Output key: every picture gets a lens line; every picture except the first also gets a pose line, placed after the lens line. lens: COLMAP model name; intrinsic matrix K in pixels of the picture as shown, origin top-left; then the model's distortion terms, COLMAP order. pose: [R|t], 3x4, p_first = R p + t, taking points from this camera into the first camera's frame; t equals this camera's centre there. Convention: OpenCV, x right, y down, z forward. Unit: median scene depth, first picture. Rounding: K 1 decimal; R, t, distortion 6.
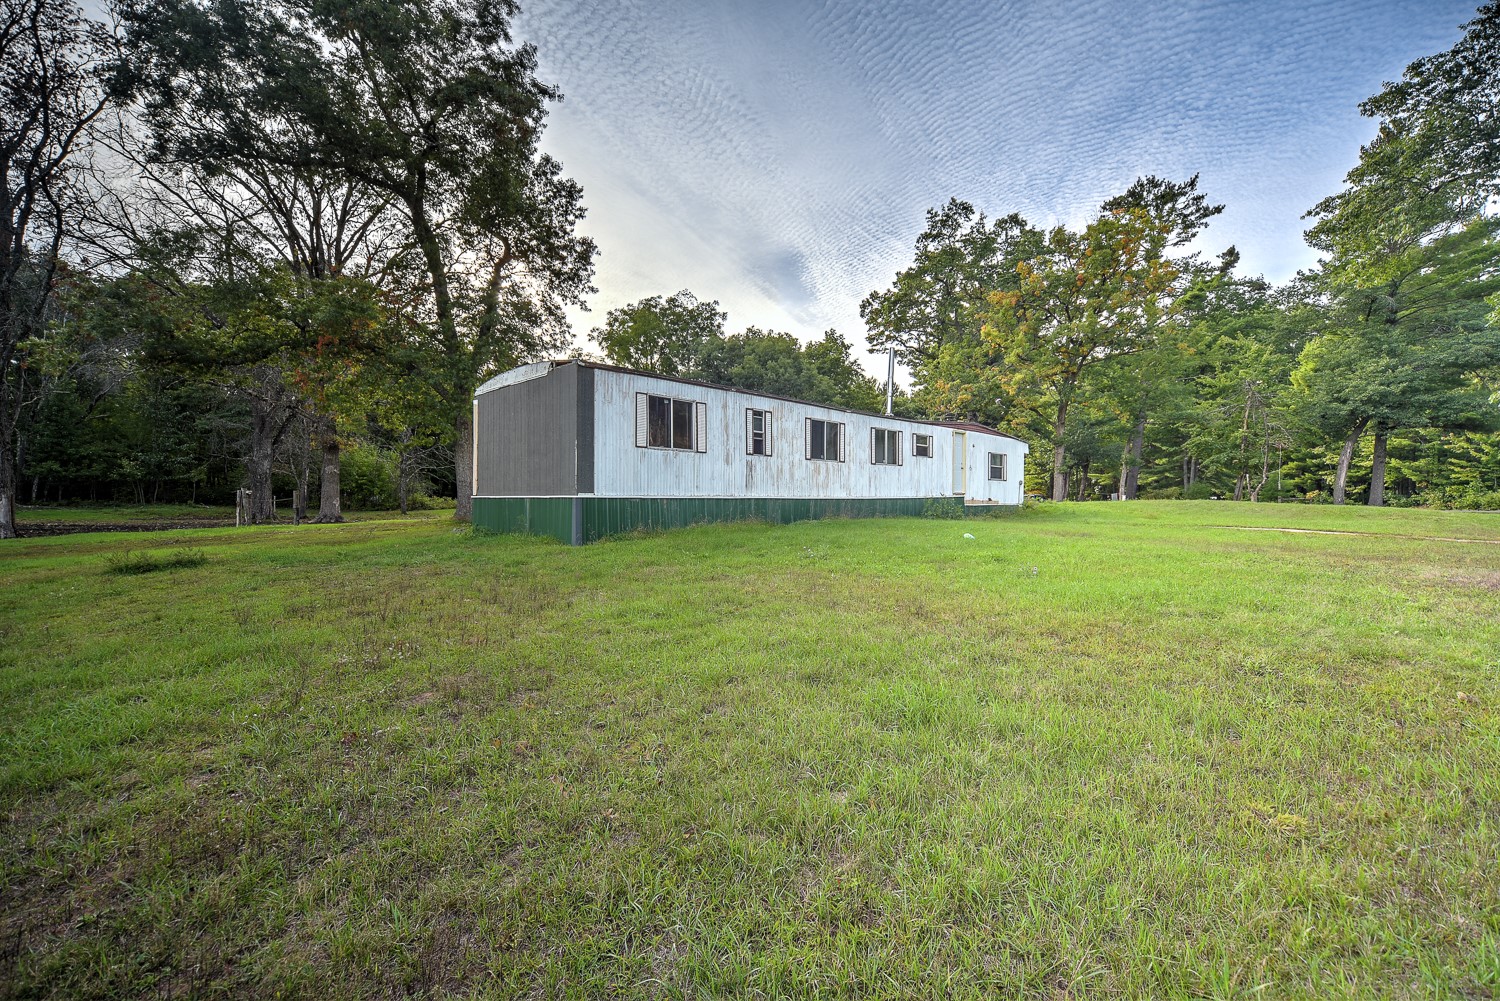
lens RADIAL K [[620.7, 0, 748.9], [0, 620.7, 499.3], [0, 0, 1]] dist [-0.005736, 0.001790]
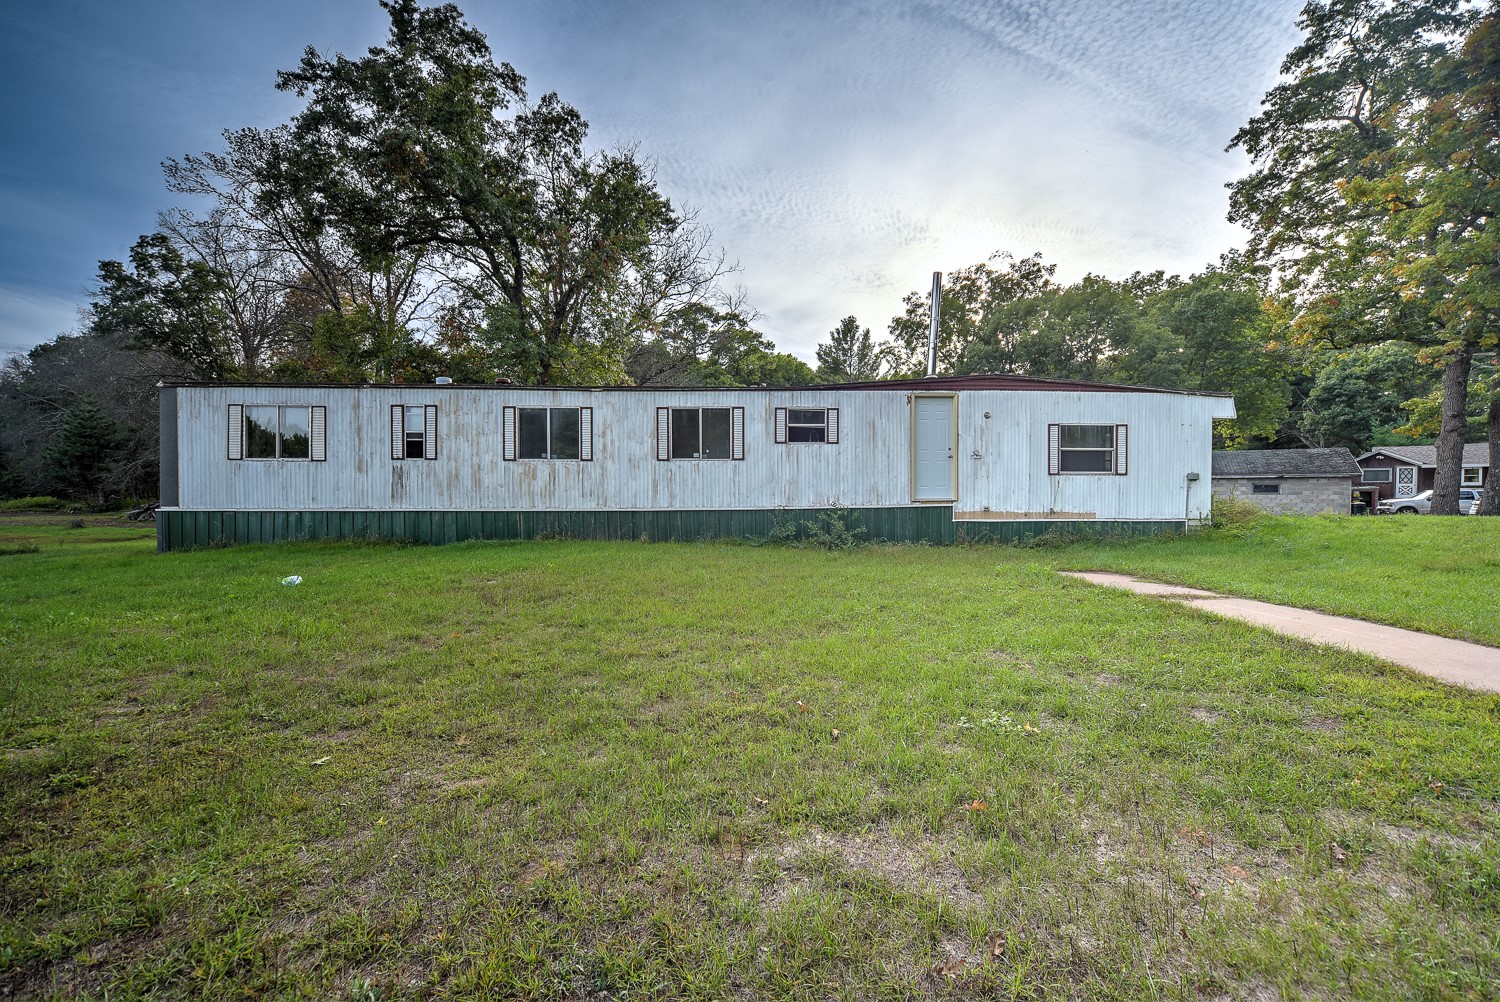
lens RADIAL K [[633.8, 0, 752.0], [0, 633.8, 498.3], [0, 0, 1]] dist [0.000741, 0.000028]
pose [[0.745633, -0.004537, -0.666341, 0.837216], [0.002061, 0.999988, -0.004502, -0.011914], [0.666353, 0.001984, 0.745634, 0.597622]]
